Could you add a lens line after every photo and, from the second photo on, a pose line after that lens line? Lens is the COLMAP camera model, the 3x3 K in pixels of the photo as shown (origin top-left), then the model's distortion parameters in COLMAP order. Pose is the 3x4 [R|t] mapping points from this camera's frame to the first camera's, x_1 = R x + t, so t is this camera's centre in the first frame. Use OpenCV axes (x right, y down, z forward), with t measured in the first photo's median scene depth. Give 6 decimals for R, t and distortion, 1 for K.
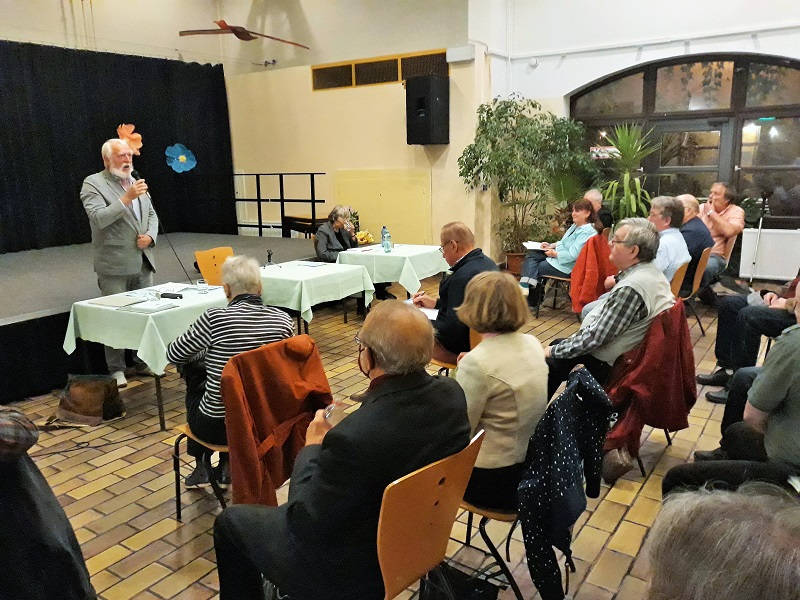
lens RADIAL K [[661.0, 0, 400.0], [0, 661.0, 300.0], [0, 0, 1]] dist [-0.012620, -0.004494]
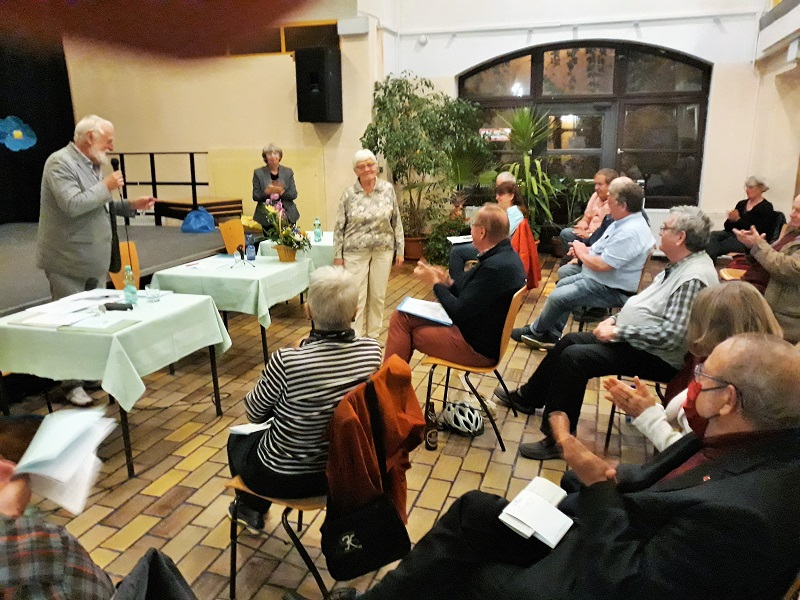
lens RADIAL K [[661.0, 0, 400.0], [0, 661.0, 300.0], [0, 0, 1]] dist [-0.012620, -0.004494]
pose [[0.964491, -0.046412, 0.260006, -0.102445], [0.039412, 0.998708, 0.032078, -0.011824], [-0.261159, -0.020692, 0.965074, 0.069440]]
